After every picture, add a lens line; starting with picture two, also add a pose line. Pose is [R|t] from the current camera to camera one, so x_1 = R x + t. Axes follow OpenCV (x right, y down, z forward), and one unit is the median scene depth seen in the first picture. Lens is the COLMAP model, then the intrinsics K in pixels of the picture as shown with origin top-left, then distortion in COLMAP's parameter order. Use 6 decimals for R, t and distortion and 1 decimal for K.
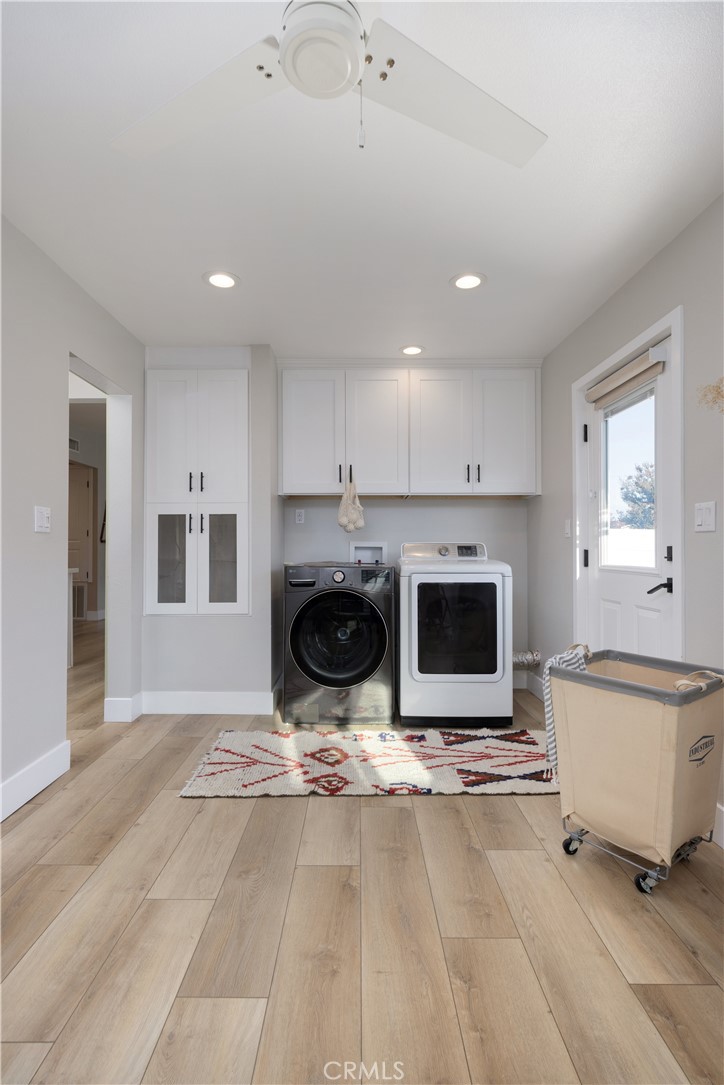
lens RADIAL K [[523.1, 0, 361.7], [0, 523.1, 541.7], [0, 0, 1]] dist [0.021874, 0.000254]
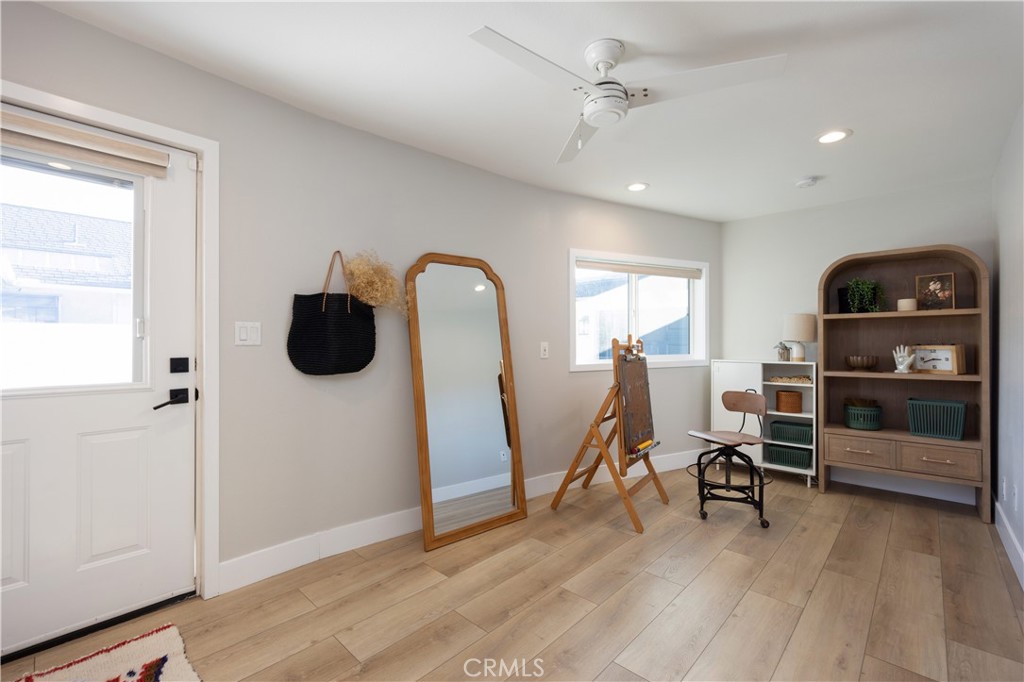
lens RADIAL K [[440.7, 0, 511.4], [0, 440.7, 346.1], [0, 0, 1]] dist [-0.000682, -0.000032]
pose [[-0.720676, 0.002626, 0.693267, -0.777756], [-0.005558, 0.999939, -0.009566, -0.015788], [-0.693250, -0.010747, -0.720617, 1.965874]]
